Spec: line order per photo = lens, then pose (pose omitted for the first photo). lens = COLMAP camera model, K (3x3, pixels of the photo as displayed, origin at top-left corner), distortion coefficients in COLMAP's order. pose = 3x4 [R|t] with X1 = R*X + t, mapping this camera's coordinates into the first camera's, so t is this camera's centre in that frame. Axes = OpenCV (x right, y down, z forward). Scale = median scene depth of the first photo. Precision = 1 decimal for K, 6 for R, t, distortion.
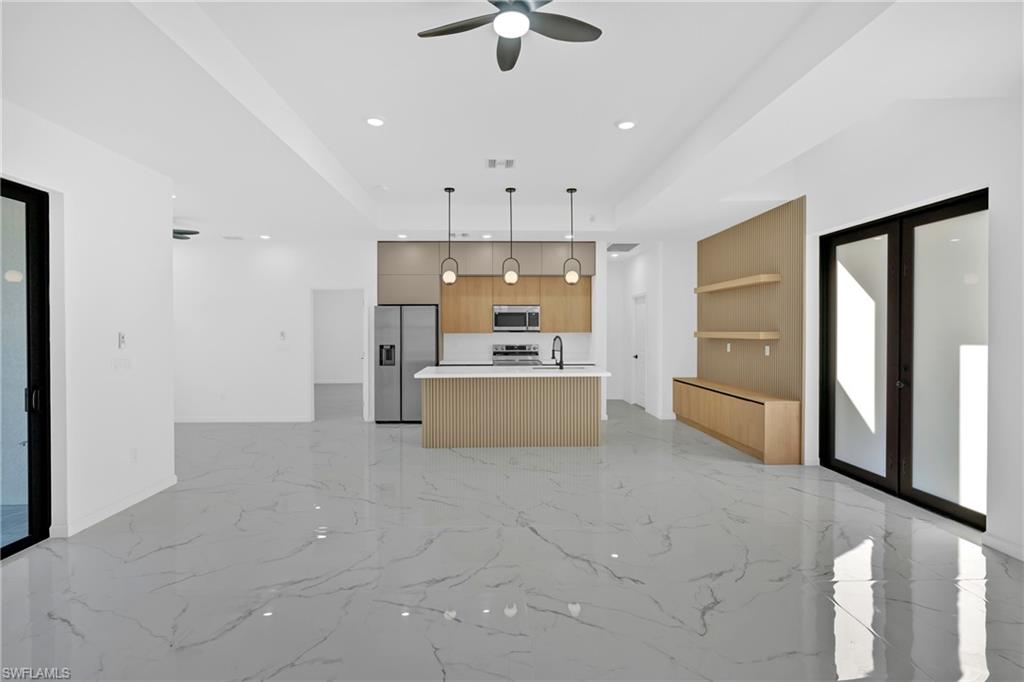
lens RADIAL K [[480.4, 0, 510.1], [0, 480.4, 336.7], [0, 0, 1]] dist [-0.004808, -0.000938]
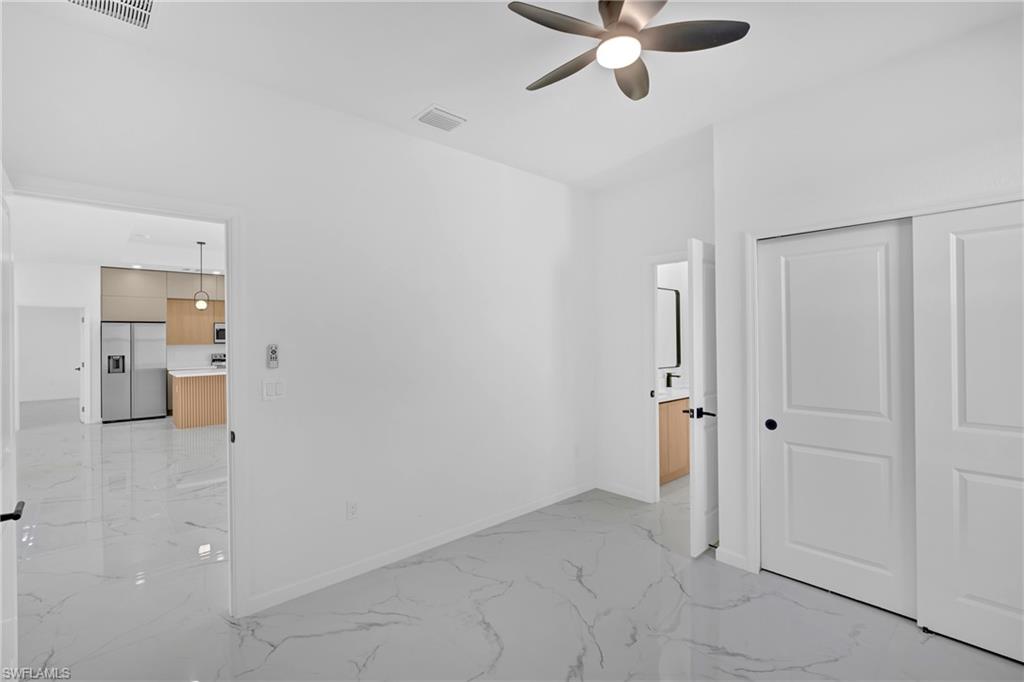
lens RADIAL K [[458.3, 0, 507.8], [0, 458.3, 340.3], [0, 0, 1]] dist [-0.009600, 0.001836]
pose [[0.761881, -0.007355, 0.647675, -0.249368], [0.016247, 0.999838, -0.007757, 0.003902], [-0.647513, 0.016433, 0.761877, -0.484243]]
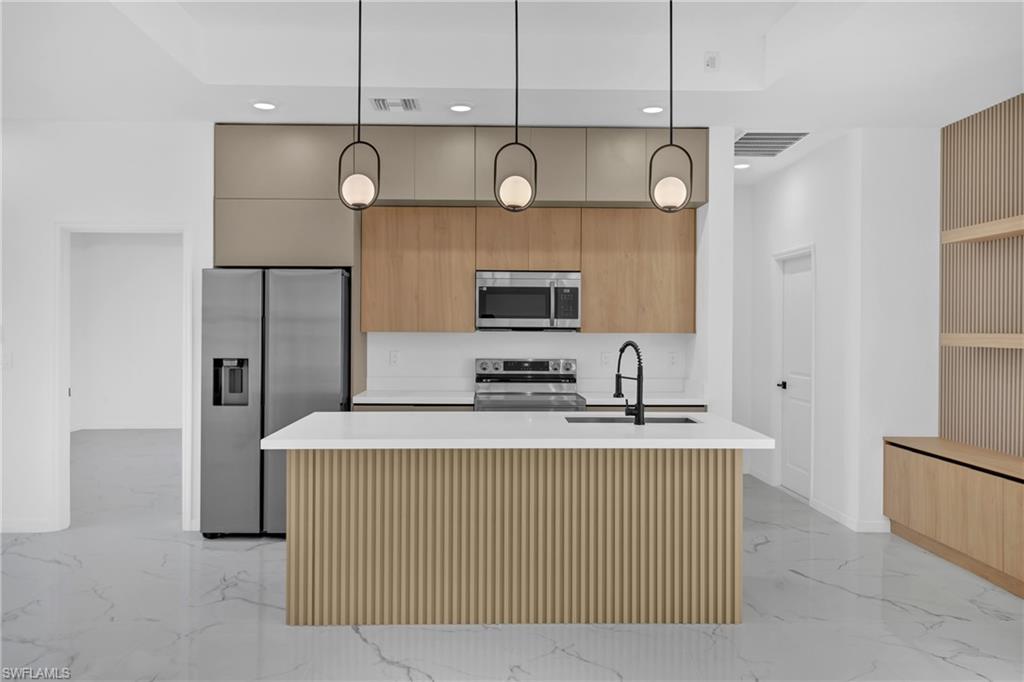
lens RADIAL K [[795.8, 0, 505.7], [0, 795.8, 329.9], [0, 0, 1]] dist [0.008029, 0.001541]
pose [[0.999869, 0.007058, -0.014600, 0.003792], [-0.007227, 0.999907, -0.011602, -0.002106], [0.014516, 0.011706, 0.999826, 0.282174]]
